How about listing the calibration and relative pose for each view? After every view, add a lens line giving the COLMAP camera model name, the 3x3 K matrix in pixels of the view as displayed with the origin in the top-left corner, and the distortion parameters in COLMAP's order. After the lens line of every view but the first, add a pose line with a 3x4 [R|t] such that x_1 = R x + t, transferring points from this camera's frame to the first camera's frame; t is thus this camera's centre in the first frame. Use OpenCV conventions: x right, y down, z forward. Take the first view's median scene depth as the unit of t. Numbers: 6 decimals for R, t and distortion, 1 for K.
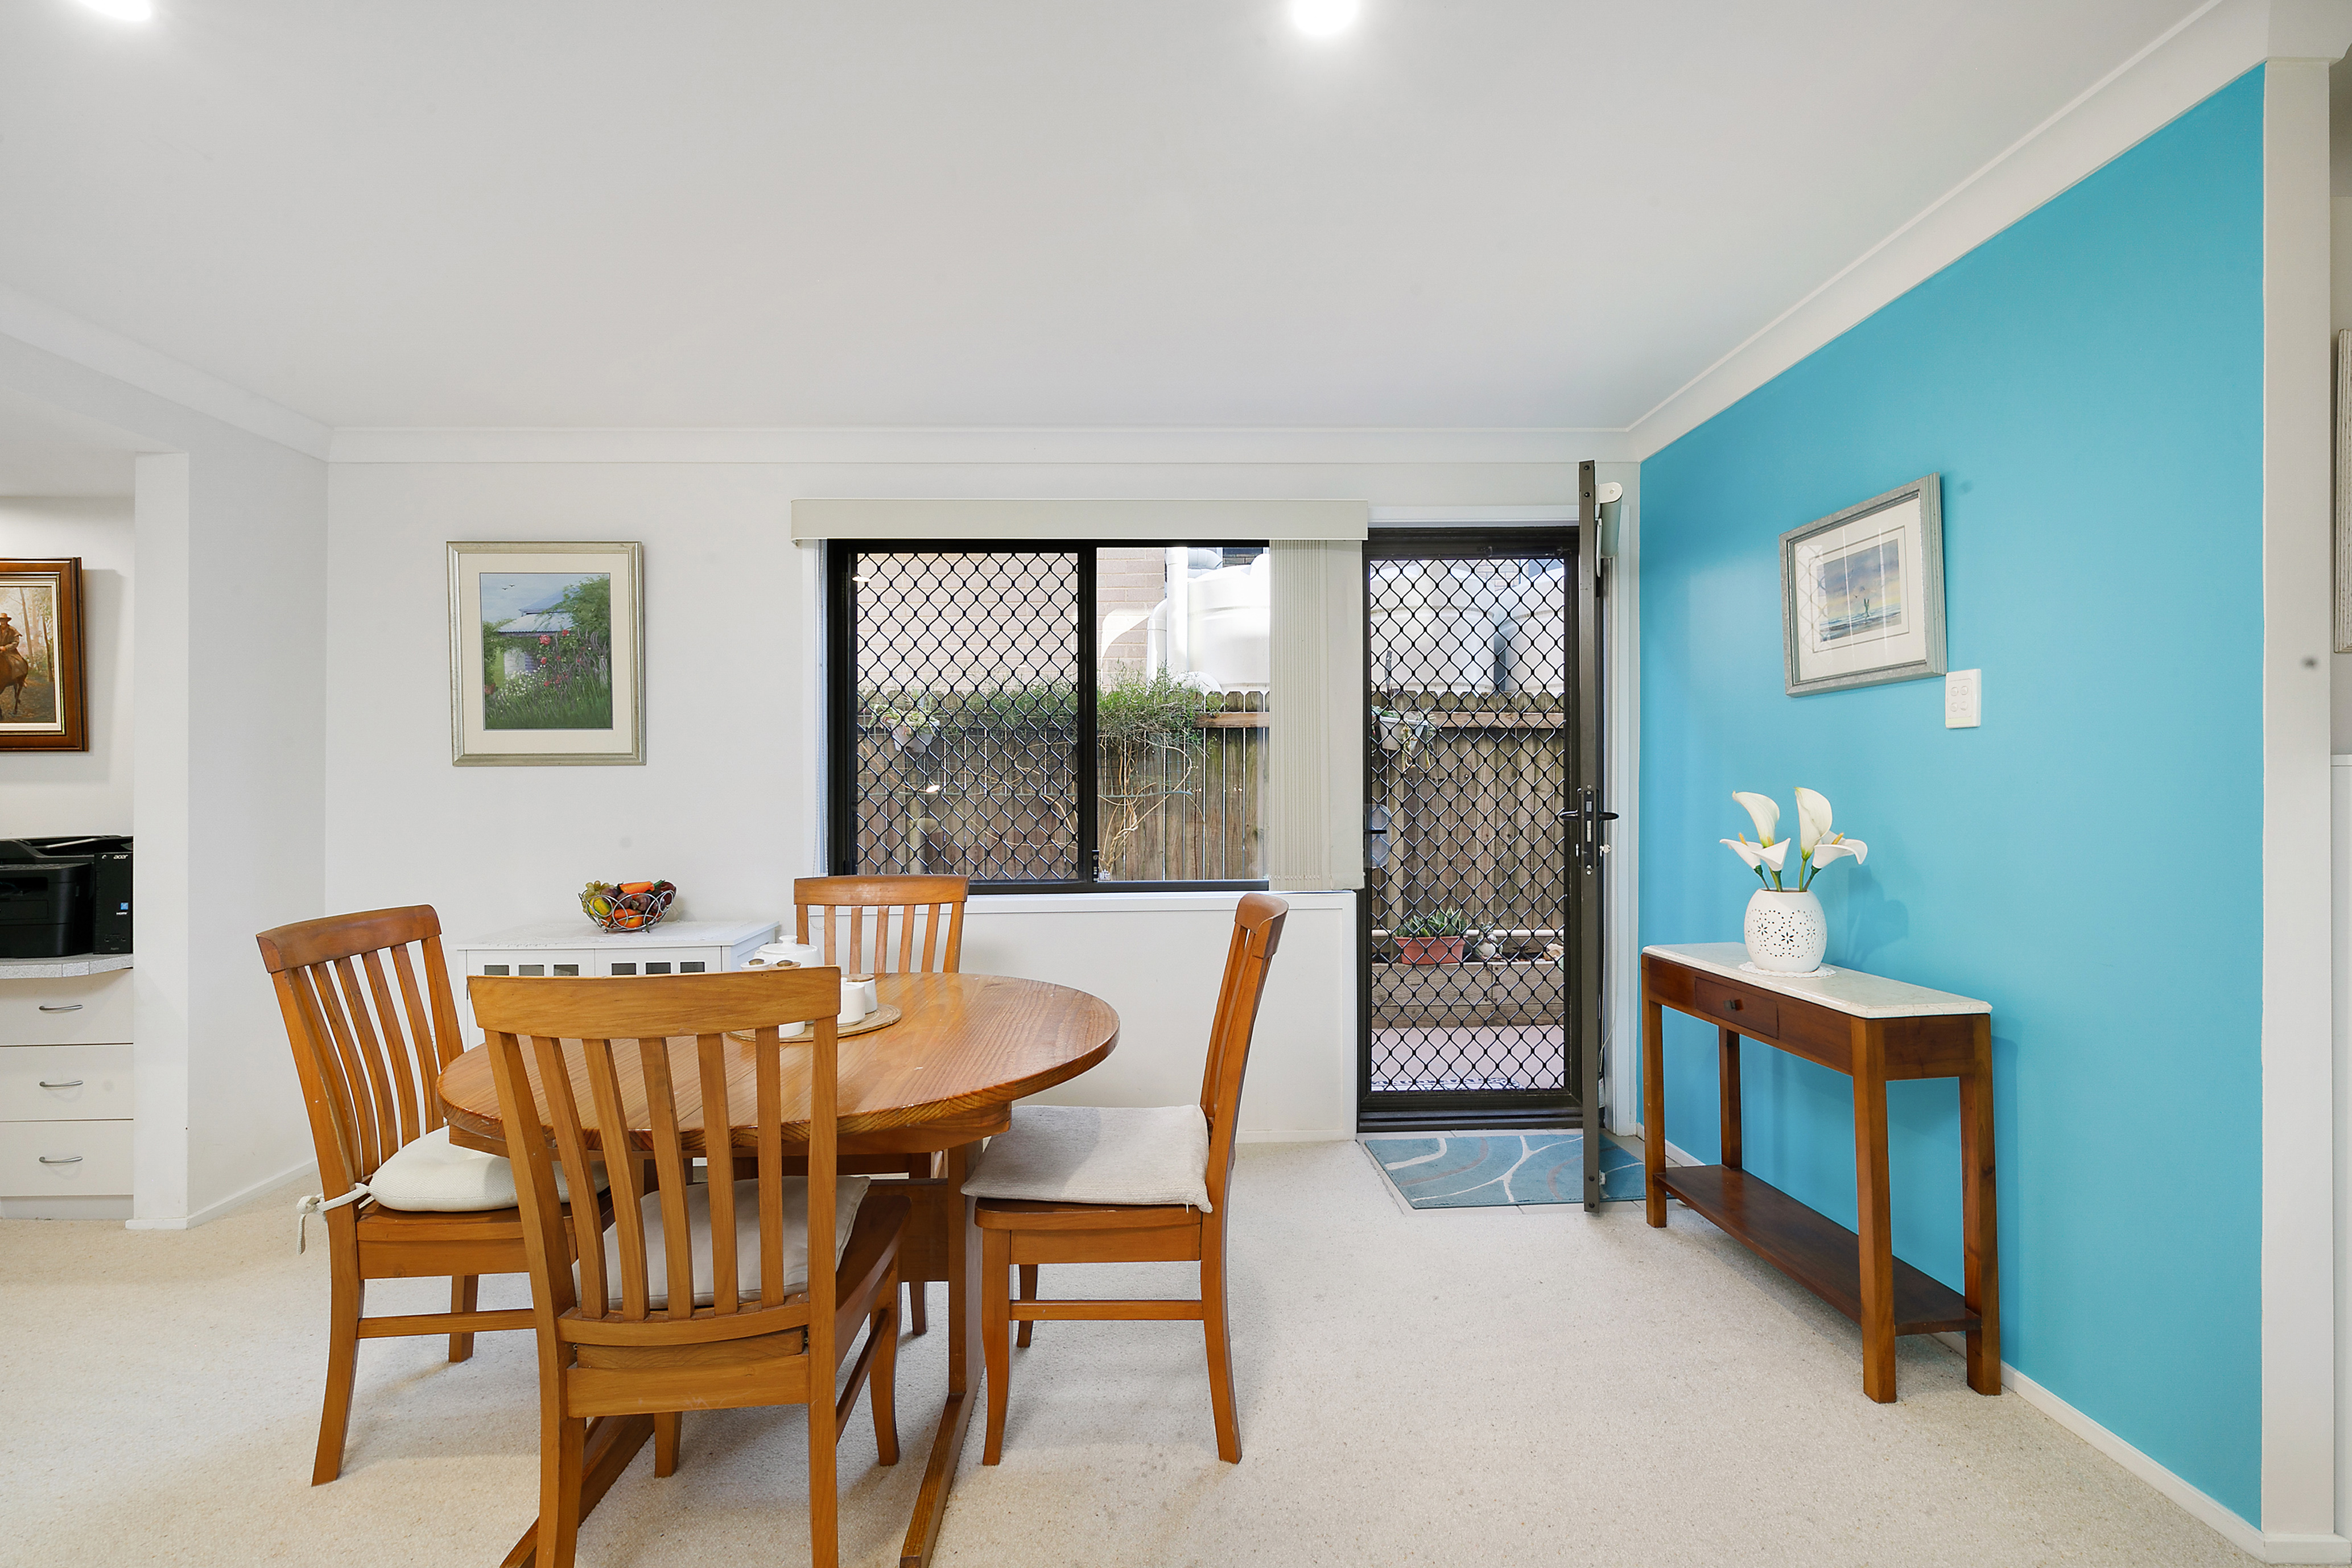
lens RADIAL K [[1022.2, 0, 1173.3], [0, 1022.2, 788.6], [0, 0, 1]] dist [-0.000566, -0.000145]
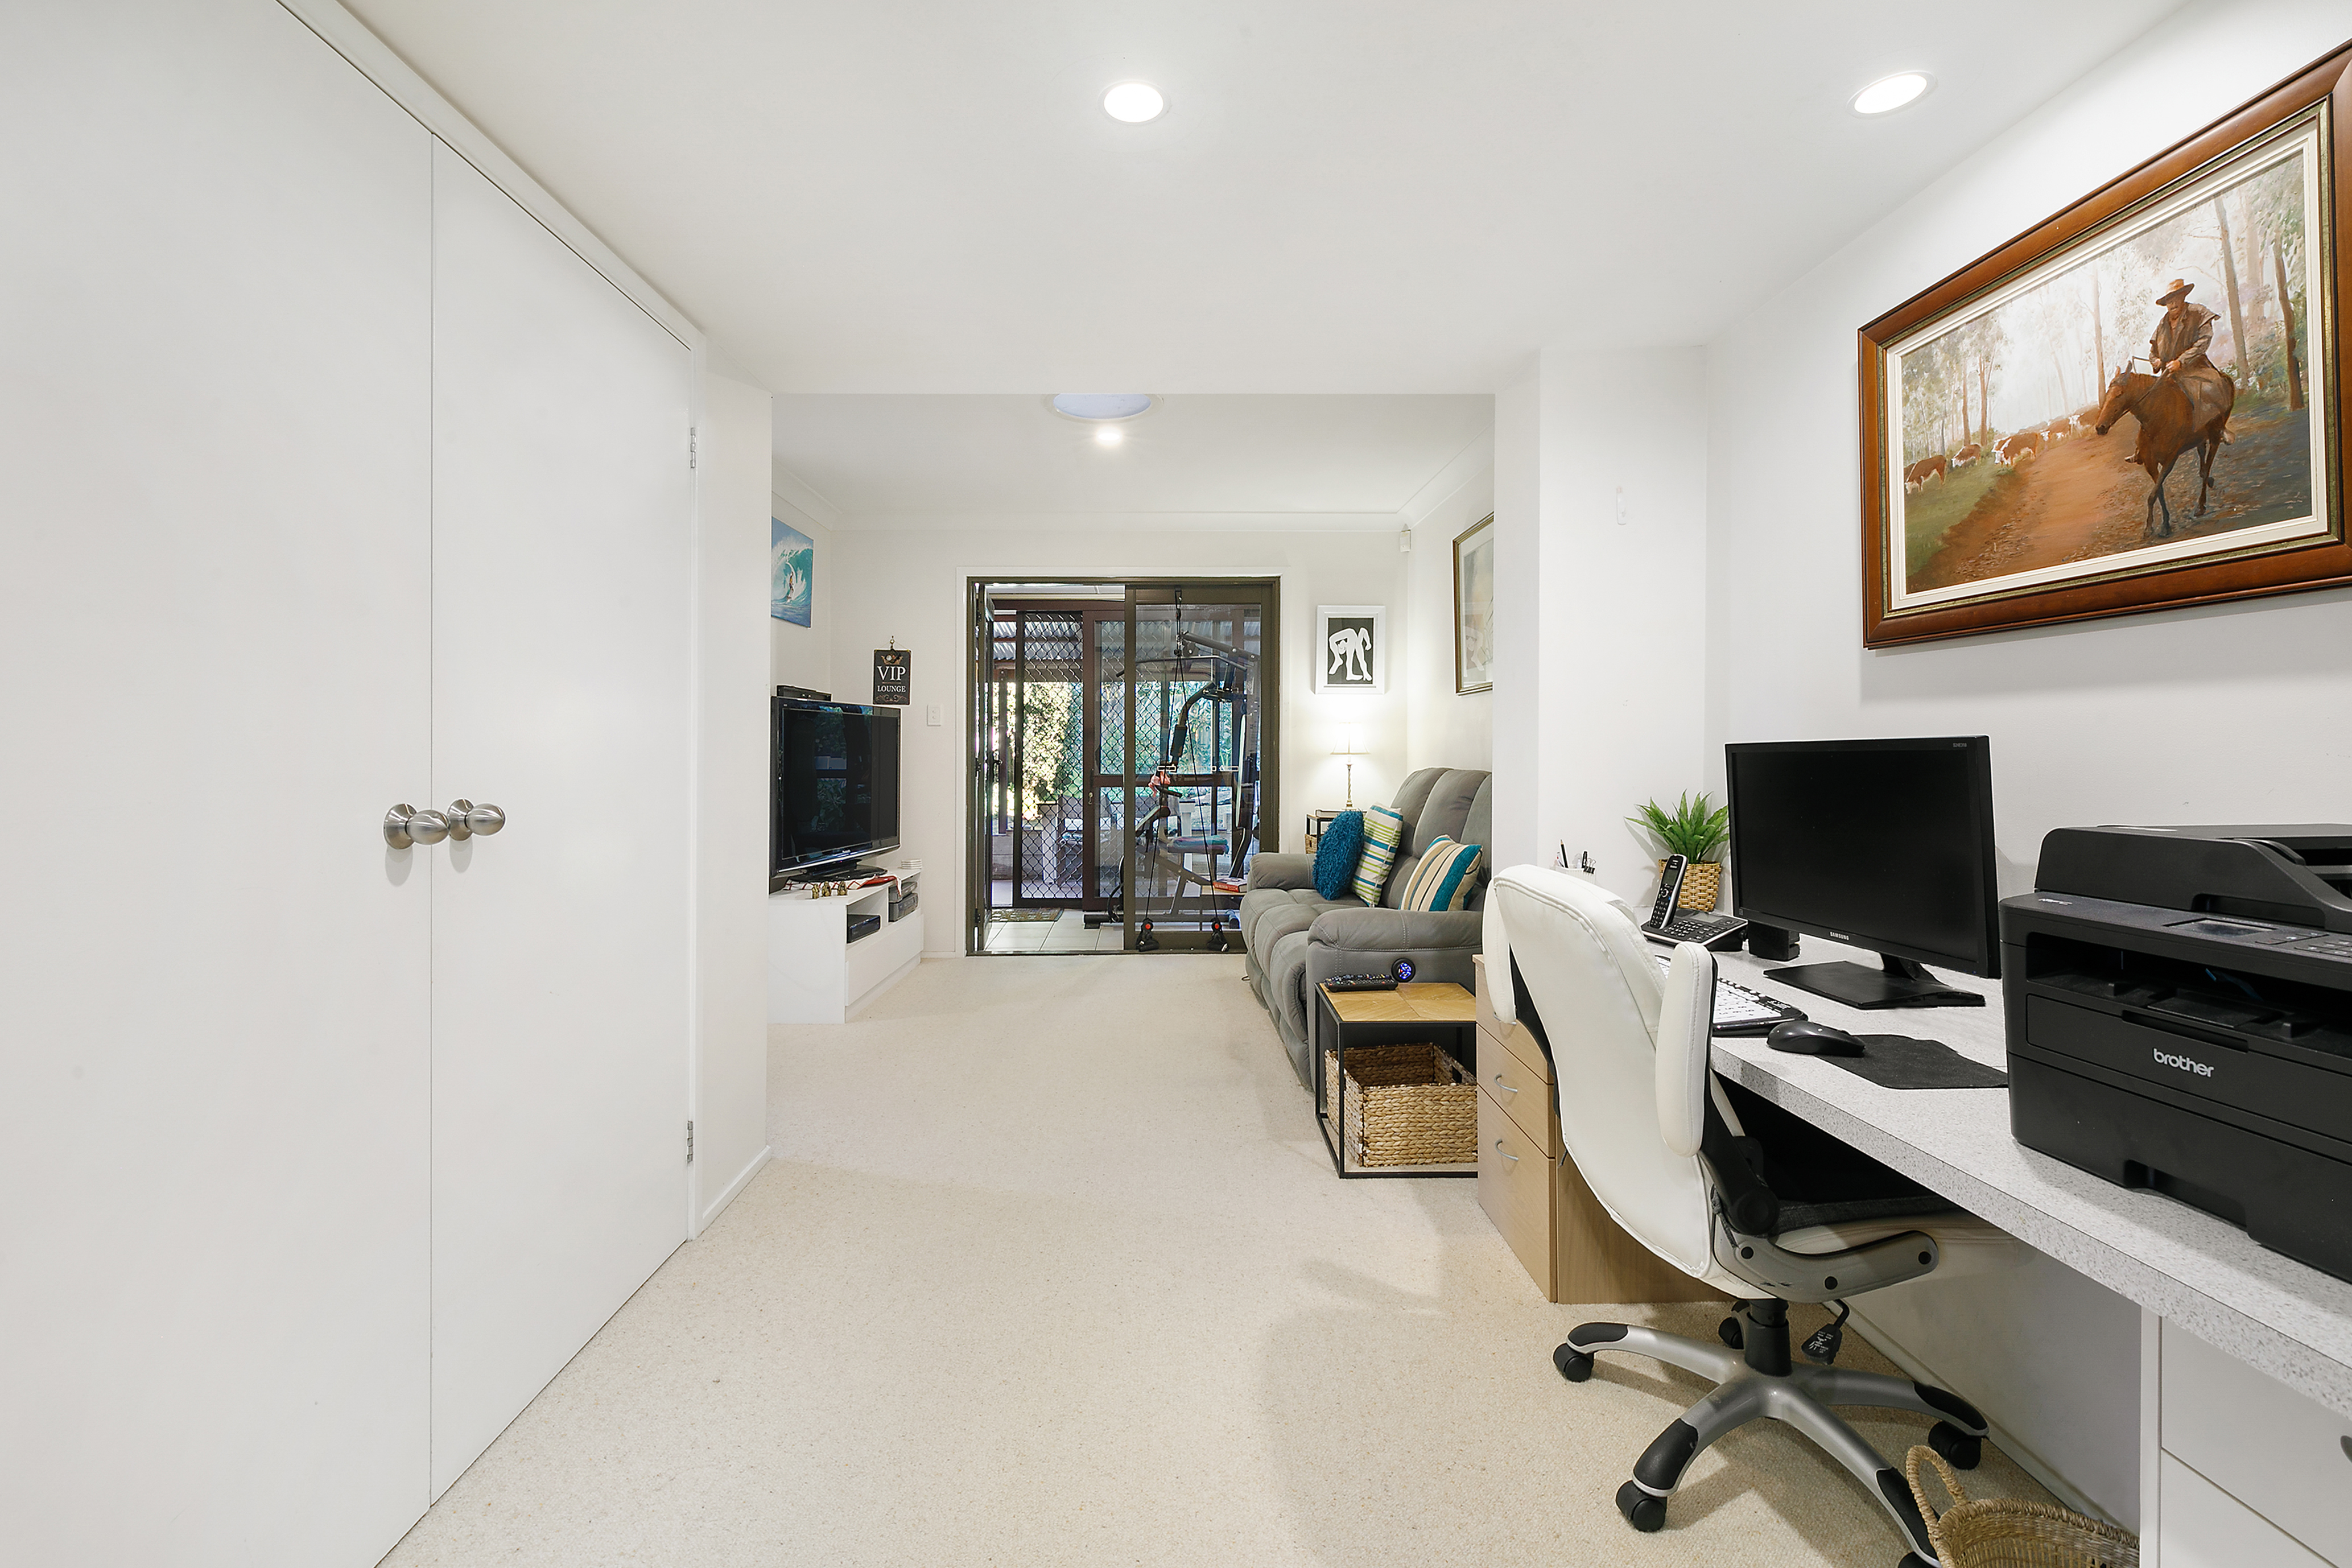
lens RADIAL K [[1022.2, 0, 1178.2], [0, 1022.2, 763.7], [0, 0, 1]] dist [-0.000566, -0.000145]
pose [[0.004588, 0.015691, -0.999866, -0.725978], [0.001226, 0.999876, 0.015696, 0.018799], [0.999989, -0.001298, 0.004569, 0.589507]]
